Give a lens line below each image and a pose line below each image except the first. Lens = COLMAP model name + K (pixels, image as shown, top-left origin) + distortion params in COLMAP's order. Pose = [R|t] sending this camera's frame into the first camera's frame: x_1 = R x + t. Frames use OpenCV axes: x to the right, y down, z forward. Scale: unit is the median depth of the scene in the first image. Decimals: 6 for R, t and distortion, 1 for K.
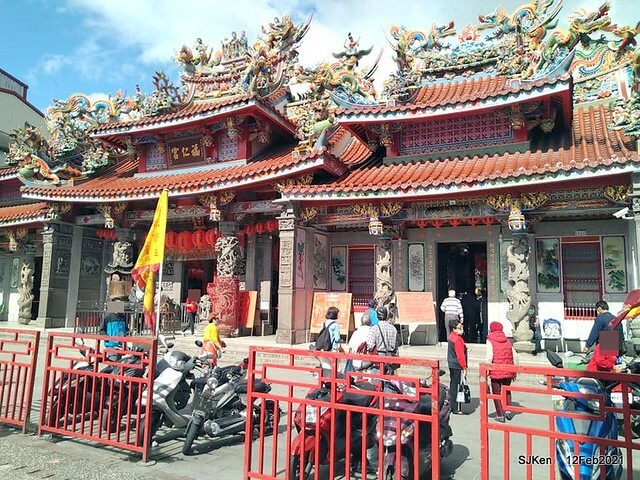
lens RADIAL K [[525.7, 0, 320.0], [0, 525.7, 240.0], [0, 0, 1]] dist [0.004242, 0.017202]
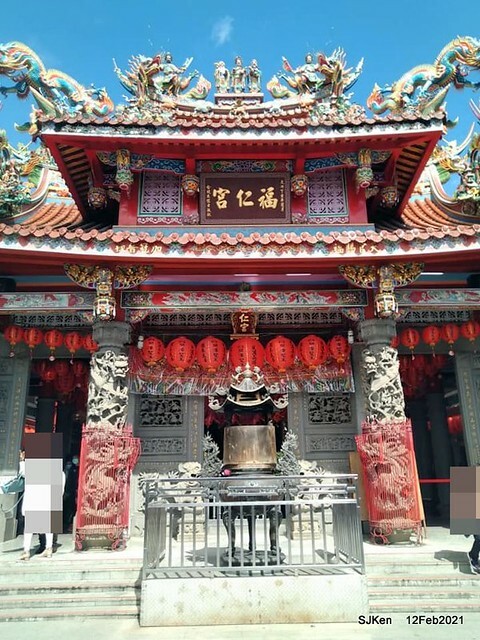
lens RADIAL K [[537.6, 0, 240.0], [0, 537.6, 320.0], [0, 0, 1]] dist [-0.007058, -0.002018]
pose [[0.879145, 0.106105, 0.464592, -0.577301], [-0.022796, 0.983146, -0.181397, 0.070563], [-0.476009, 0.148884, 0.866746, 0.598991]]
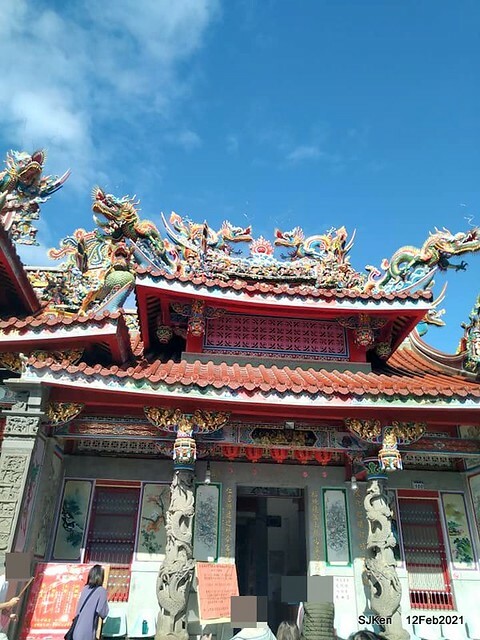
lens RADIAL K [[517.2, 0, 248.8], [0, 517.2, 319.2], [0, 0, 1]] dist [0.008110, 0.011035]
pose [[0.835293, 0.248296, 0.490546, -0.143142], [-0.066929, 0.931501, -0.357527, 0.040890], [-0.545717, 0.265808, 0.794694, 0.361961]]
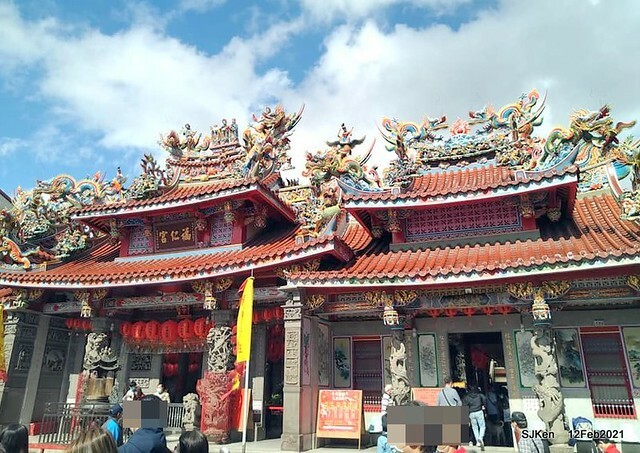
lens RADIAL K [[541.3, 0, 312.7], [0, 541.3, 199.0], [0, 0, 1]] dist [-0.000242, 0.010202]
pose [[0.996614, 0.017704, 0.080290, -0.097595], [0.001546, 0.972332, -0.233597, -0.002375], [-0.082204, 0.232931, 0.969013, 0.013446]]
